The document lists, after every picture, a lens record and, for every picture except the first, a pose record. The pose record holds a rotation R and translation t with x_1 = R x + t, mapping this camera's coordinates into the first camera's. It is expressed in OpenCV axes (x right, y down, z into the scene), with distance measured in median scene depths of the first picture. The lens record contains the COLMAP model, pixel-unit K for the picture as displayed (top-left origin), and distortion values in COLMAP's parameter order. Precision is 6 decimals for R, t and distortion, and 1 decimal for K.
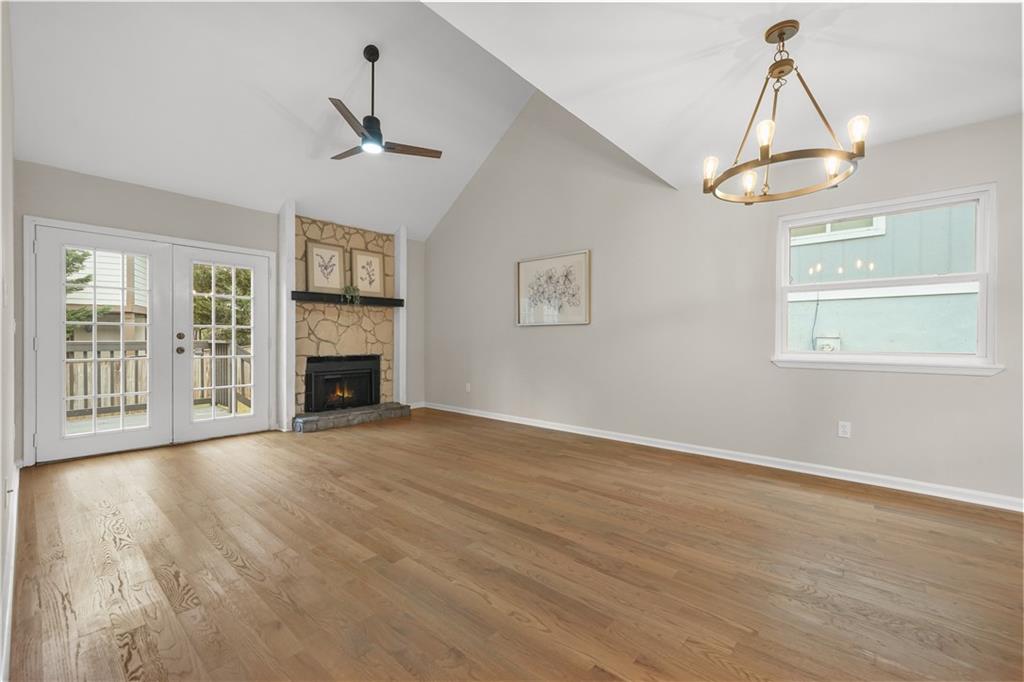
lens RADIAL K [[428.9, 0, 503.2], [0, 428.9, 339.4], [0, 0, 1]] dist [0.004377, 0.002056]
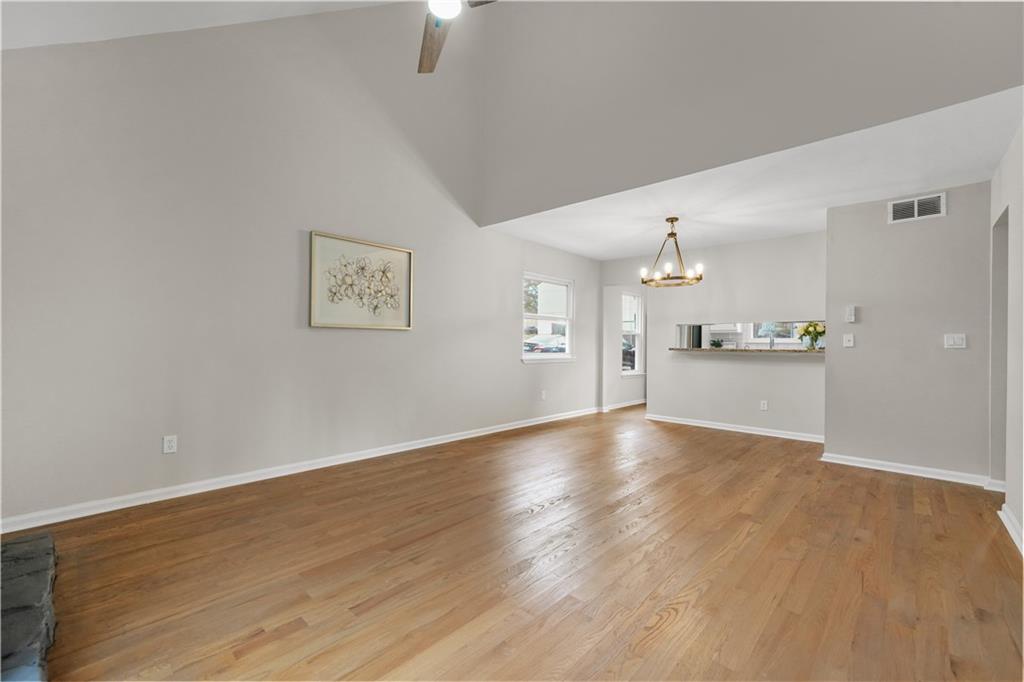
lens RADIAL K [[428.9, 0, 508.3], [0, 428.9, 343.3], [0, 0, 1]] dist [0.004377, 0.002056]
pose [[0.021406, 0.003325, 0.999765, -0.624255], [-0.009755, 0.999948, -0.003117, -0.006058], [-0.999723, -0.009686, 0.021437, 0.662723]]
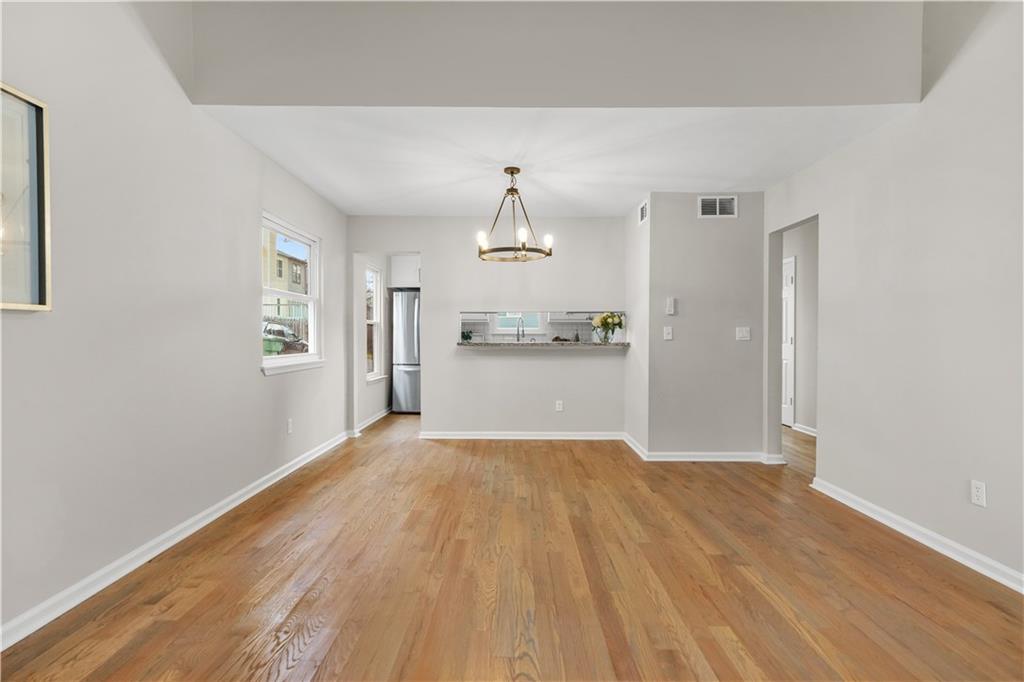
lens RADIAL K [[509.9, 0, 509.5], [0, 509.9, 341.2], [0, 0, 1]] dist [0.014604, 0.001422]
pose [[-0.662374, -0.006976, 0.749141, -0.329246], [0.000213, 0.999955, 0.009500, -0.013670], [-0.749174, 0.006452, -0.662342, 0.858184]]
